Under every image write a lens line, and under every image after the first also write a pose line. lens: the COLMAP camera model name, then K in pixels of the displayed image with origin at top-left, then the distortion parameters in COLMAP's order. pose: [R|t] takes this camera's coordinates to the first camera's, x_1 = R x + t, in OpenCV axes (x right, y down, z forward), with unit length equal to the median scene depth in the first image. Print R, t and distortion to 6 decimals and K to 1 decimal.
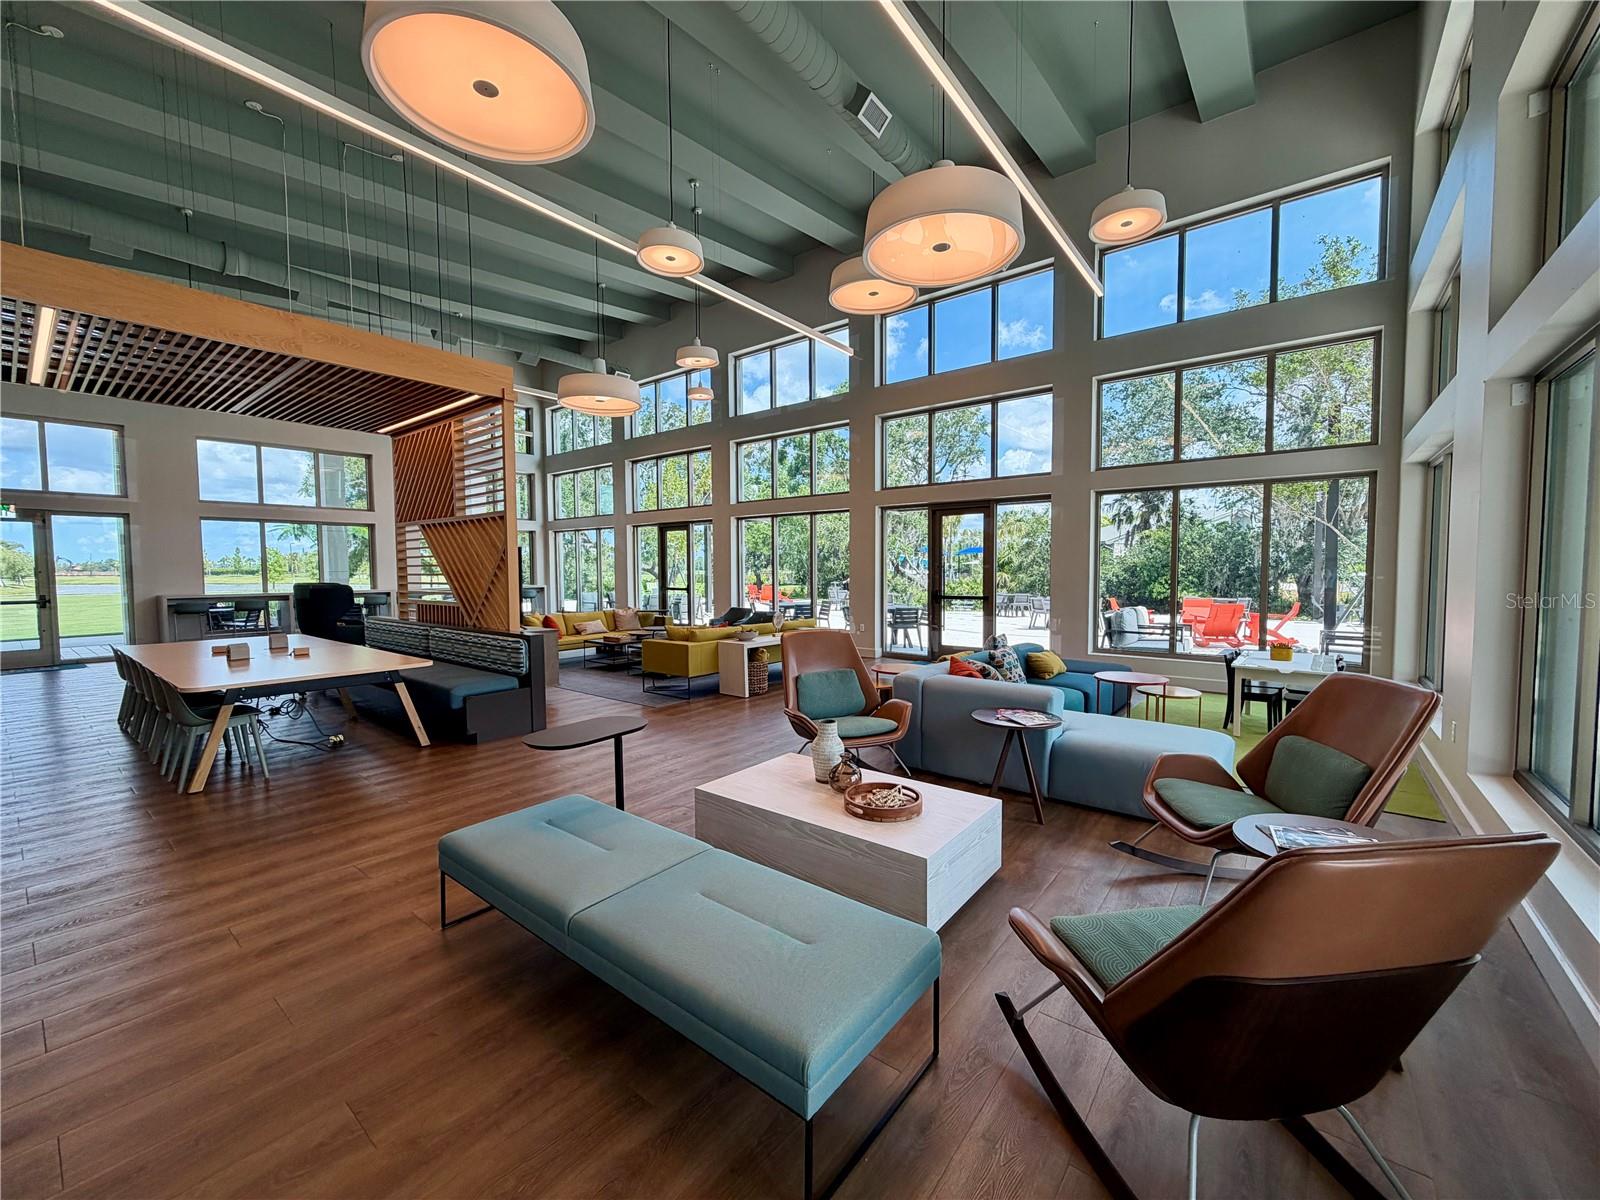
lens RADIAL K [[639.2, 0, 794.0], [0, 639.2, 601.6], [0, 0, 1]] dist [-0.003499, -0.000417]
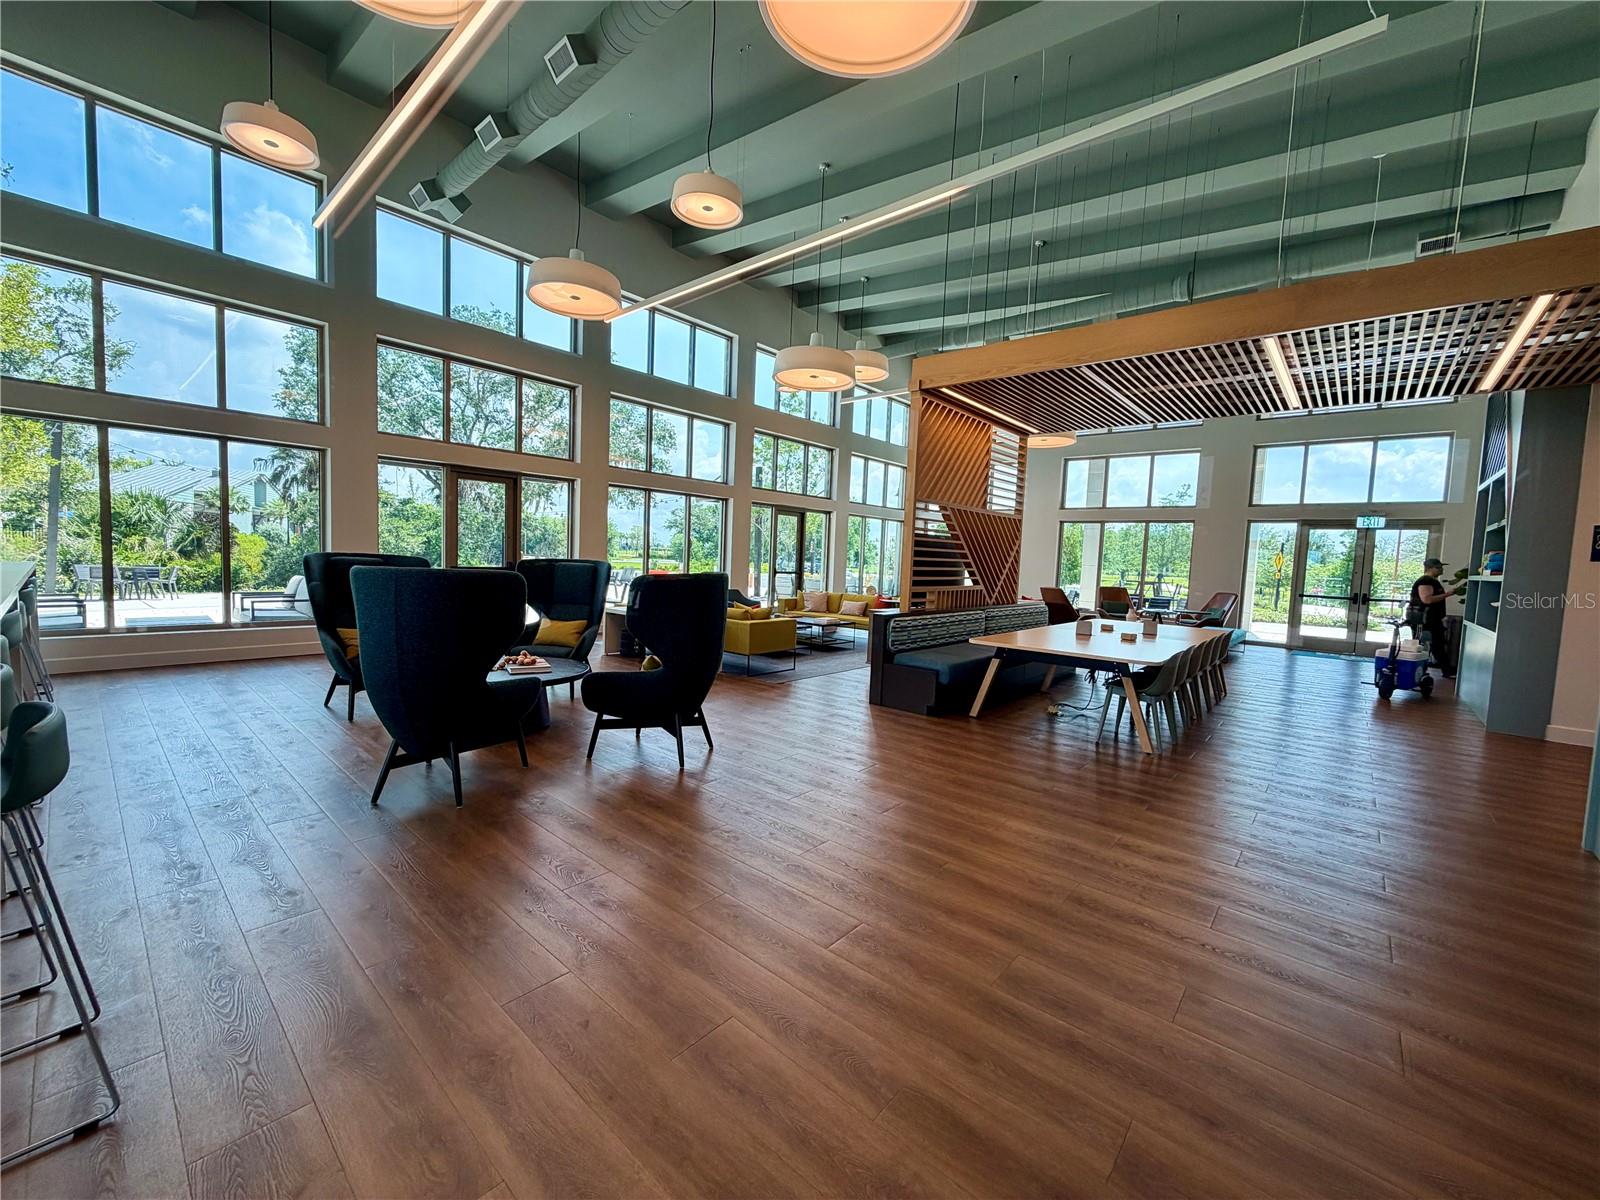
lens RADIAL K [[639.2, 0, 794.9], [0, 639.2, 597.4], [0, 0, 1]] dist [-0.003499, -0.000417]
pose [[0.051113, -0.059793, 0.996901, -0.879139], [0.010708, 0.998182, 0.059321, -0.025519], [-0.998635, 0.007643, 0.051660, 0.670809]]
